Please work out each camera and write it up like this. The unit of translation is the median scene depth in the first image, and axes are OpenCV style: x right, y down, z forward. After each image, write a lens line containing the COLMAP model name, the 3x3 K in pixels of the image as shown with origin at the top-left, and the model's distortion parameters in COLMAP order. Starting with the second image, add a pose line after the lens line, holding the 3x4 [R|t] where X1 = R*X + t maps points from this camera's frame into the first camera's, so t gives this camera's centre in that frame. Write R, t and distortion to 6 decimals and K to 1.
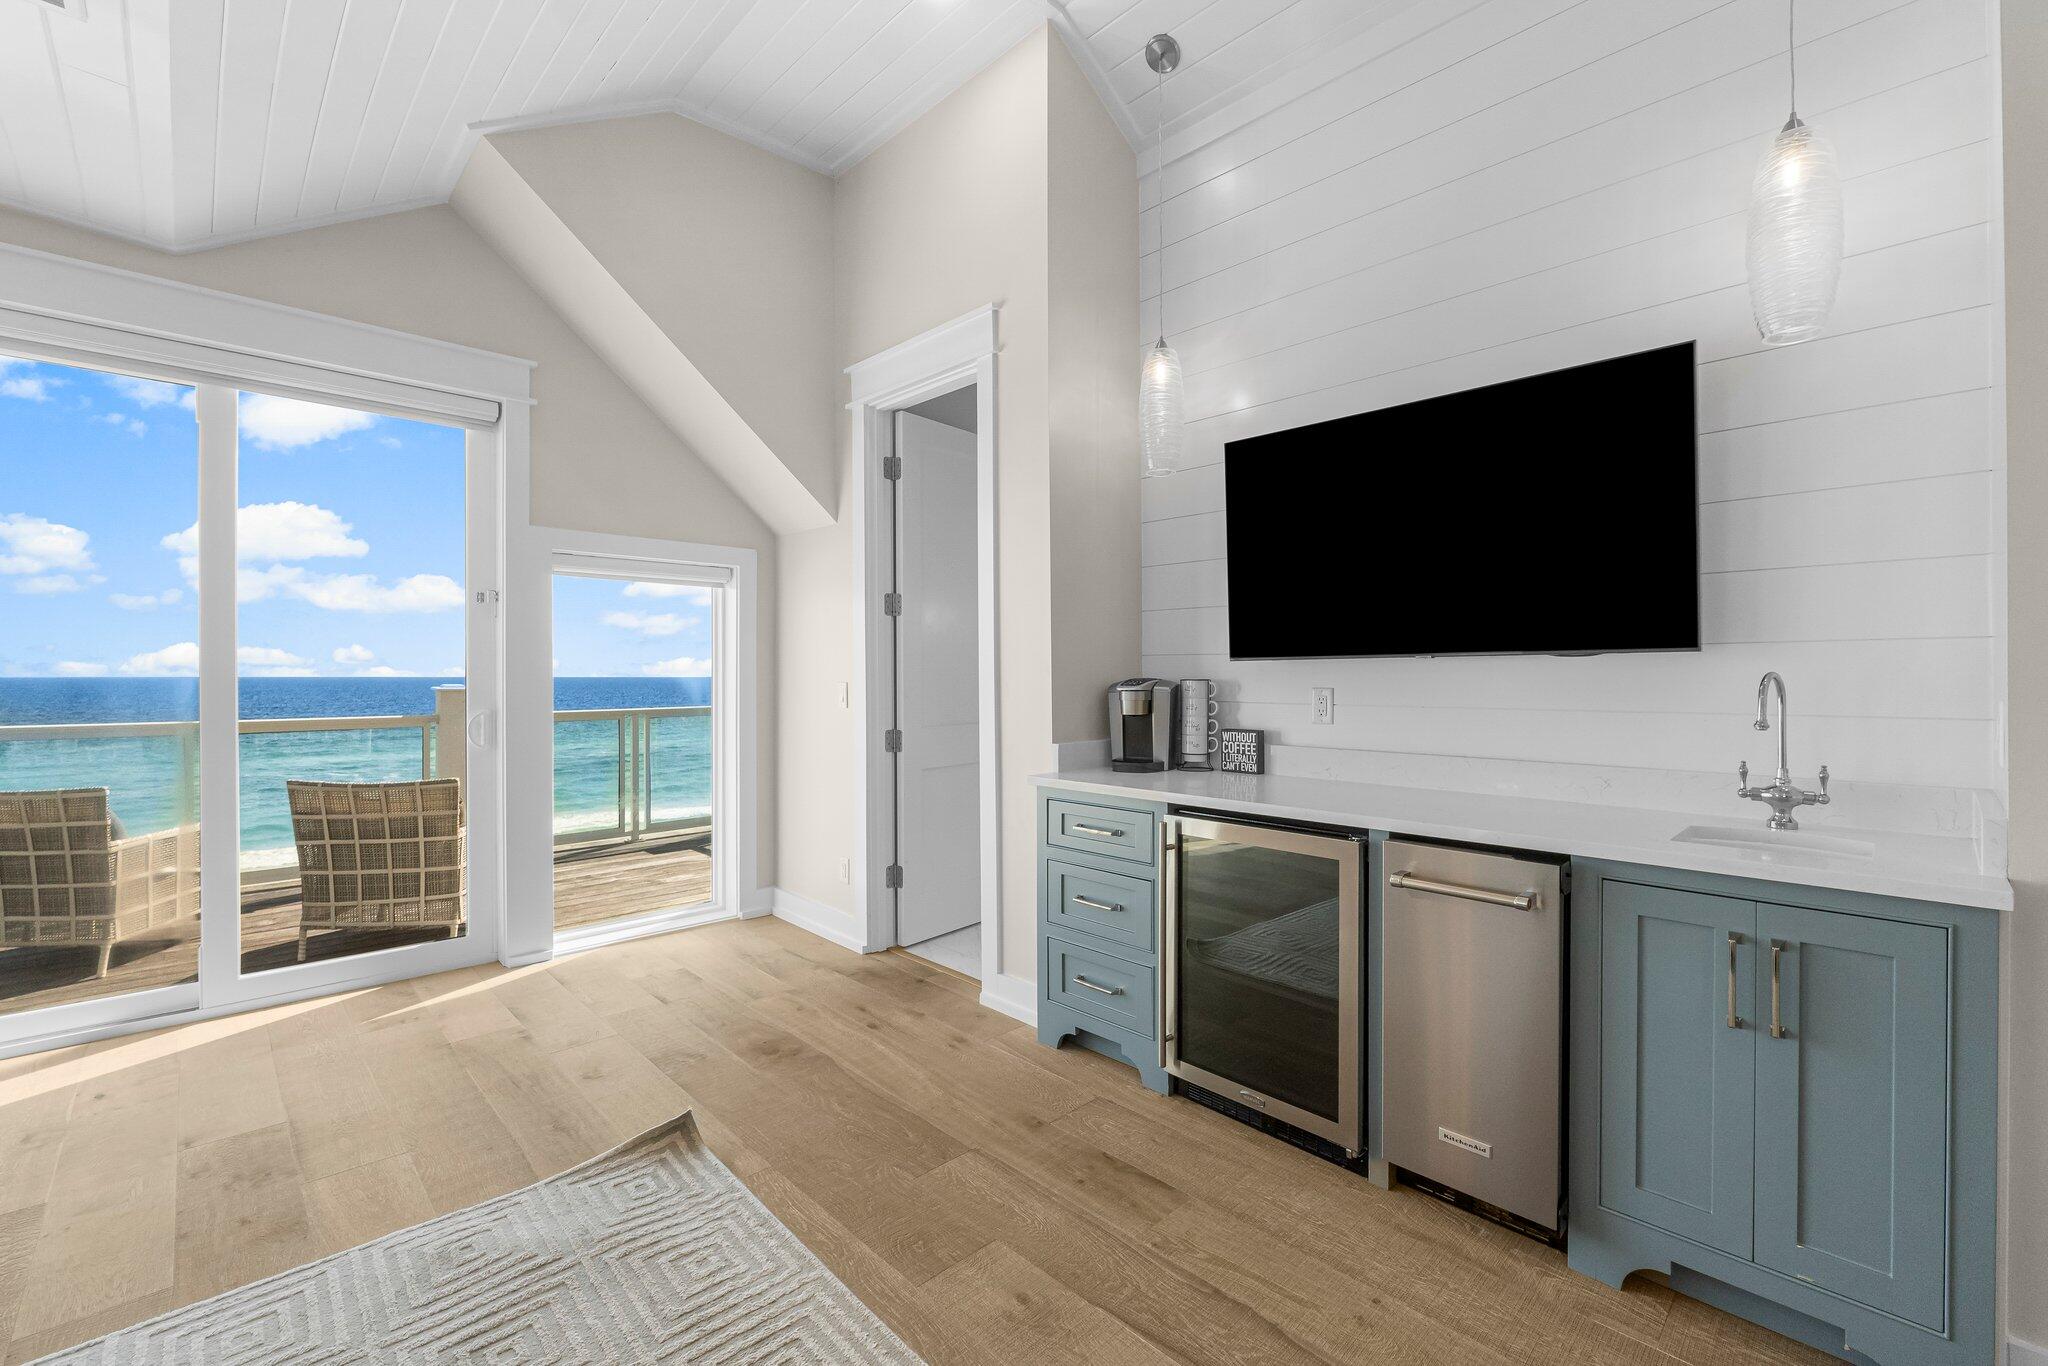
lens RADIAL K [[868.0, 0, 1028.3], [0, 868.0, 679.0], [0, 0, 1]] dist [-0.007449, 0.000647]
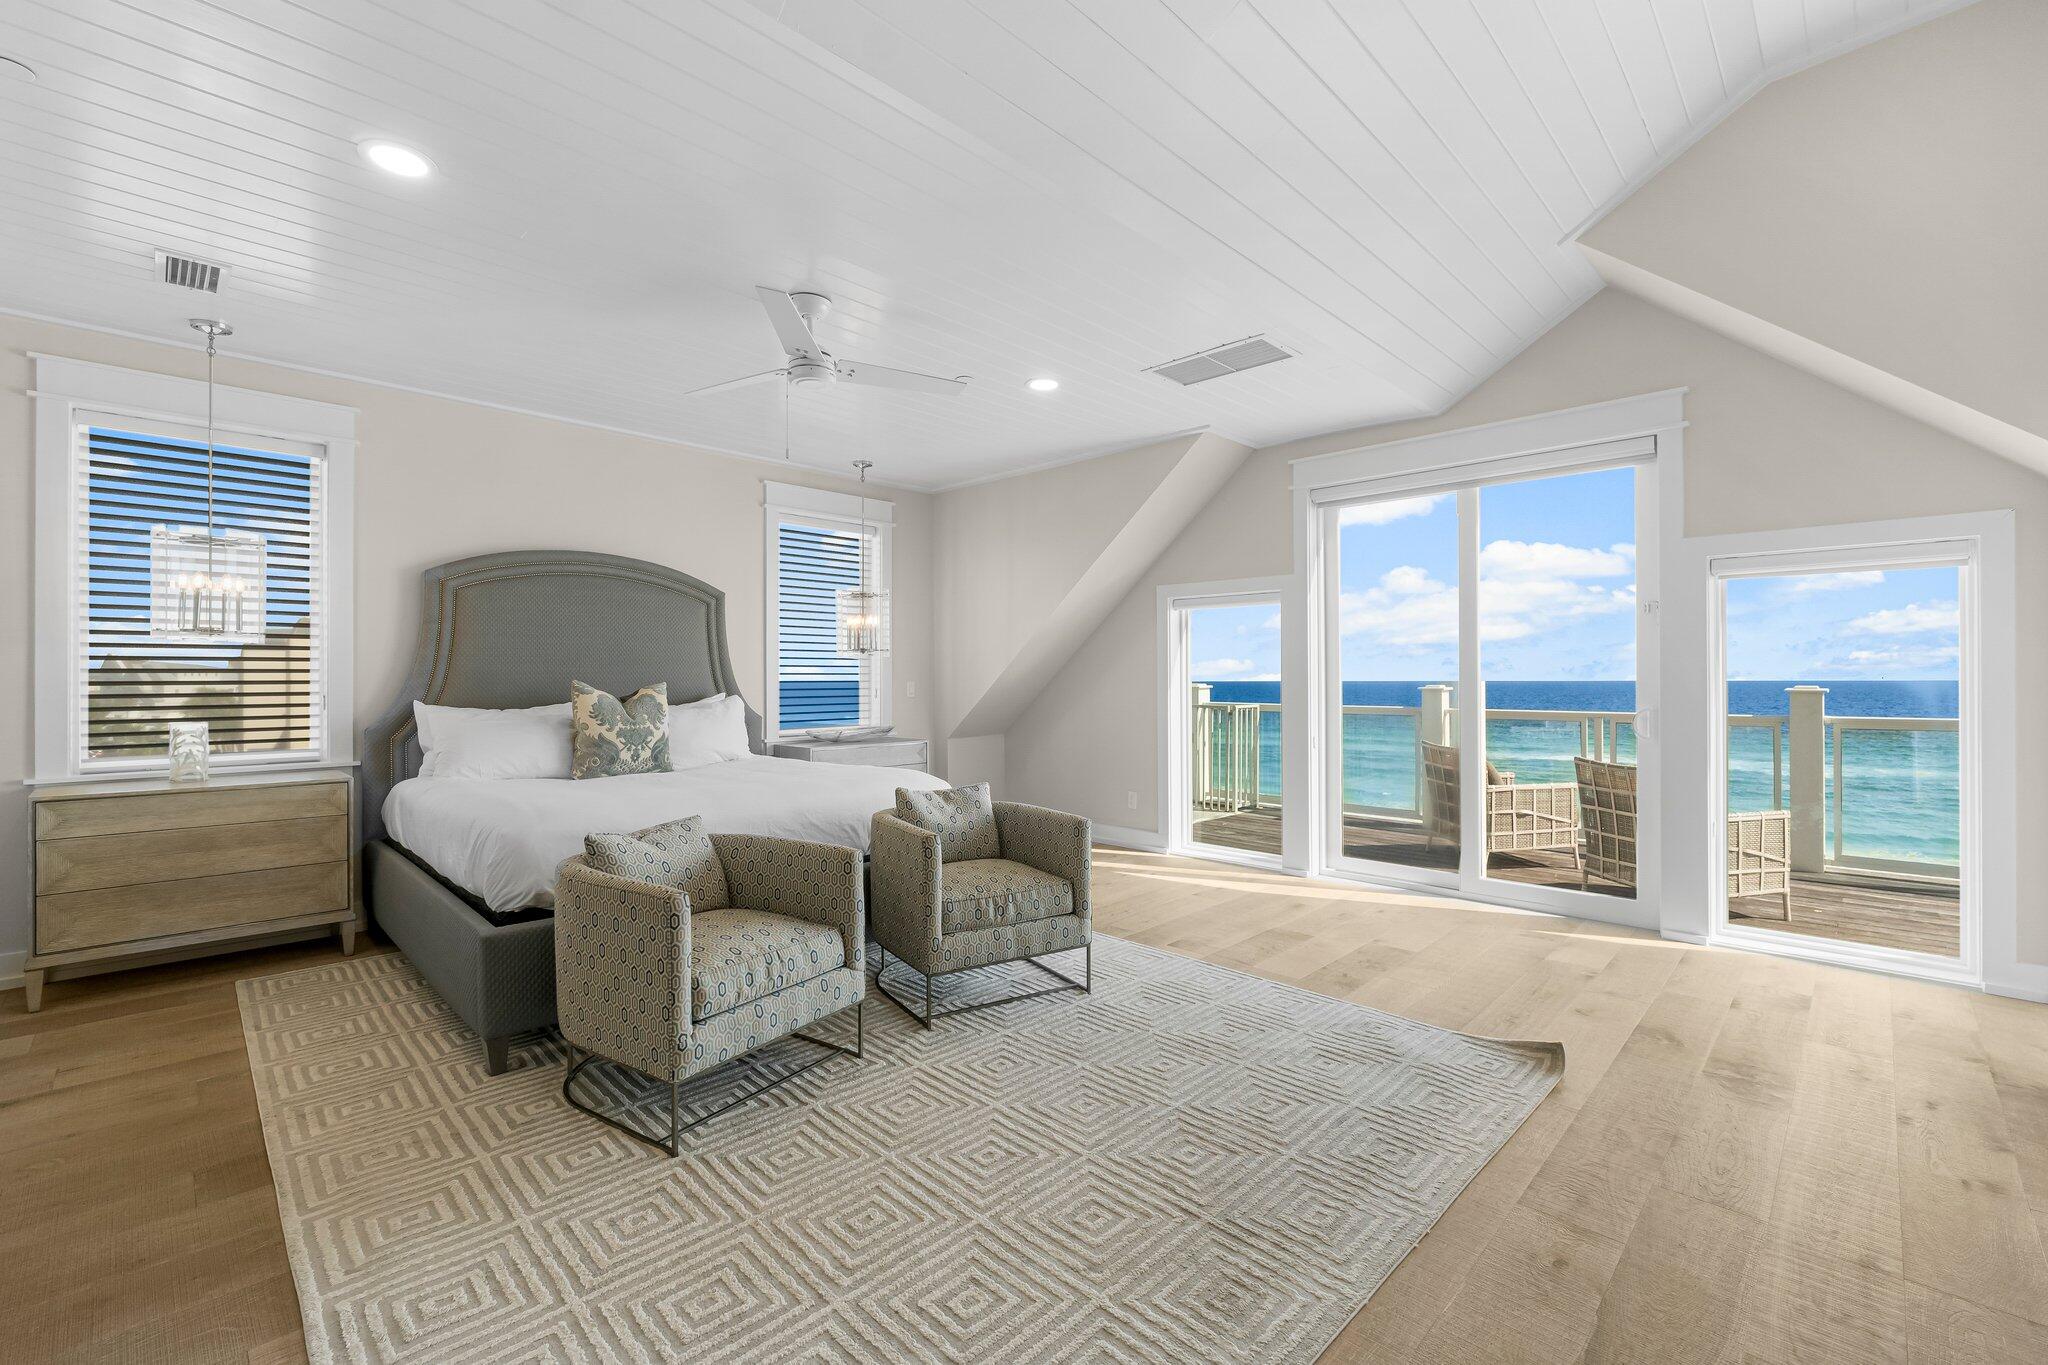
lens RADIAL K [[868.0, 0, 1028.3], [0, 868.0, 678.5], [0, 0, 1]] dist [-0.007449, 0.000647]
pose [[0.017810, 0.000266, -0.999841, 0.591414], [-0.005143, 0.999987, 0.000174, 0.003304], [0.999828, 0.005139, 0.017811, 0.189163]]
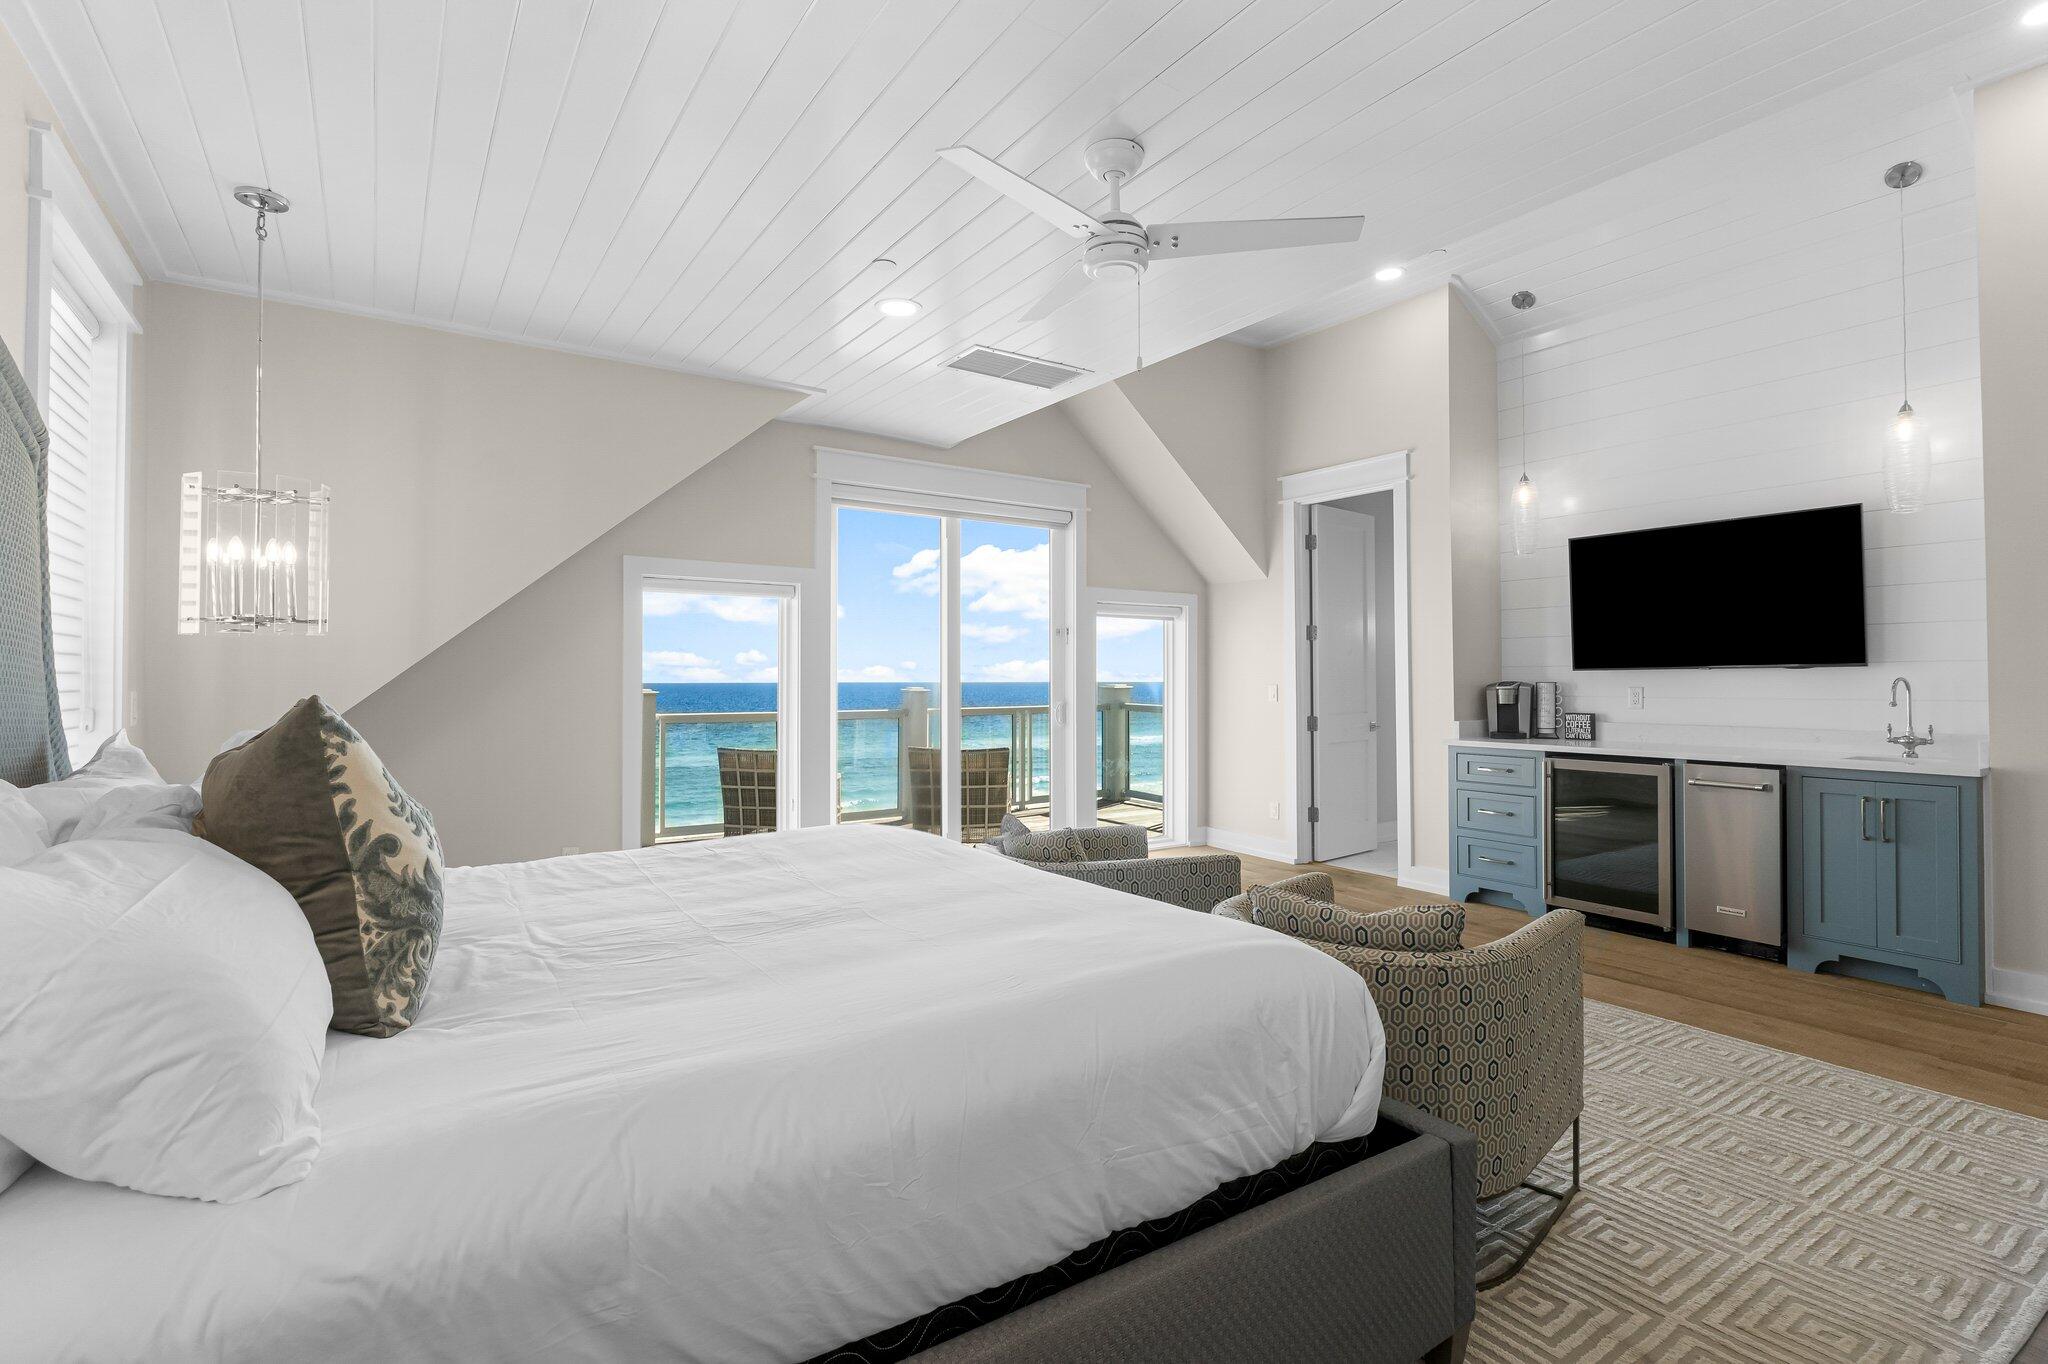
lens RADIAL K [[963.9, 0, 1030.5], [0, 963.9, 670.5], [0, 0, 1]] dist [-0.001927, -0.000929]
pose [[0.984850, -0.002741, -0.173385, -0.447478], [0.000177, 0.999890, -0.014802, 0.005226], [0.173406, 0.014547, 0.984743, -0.941586]]
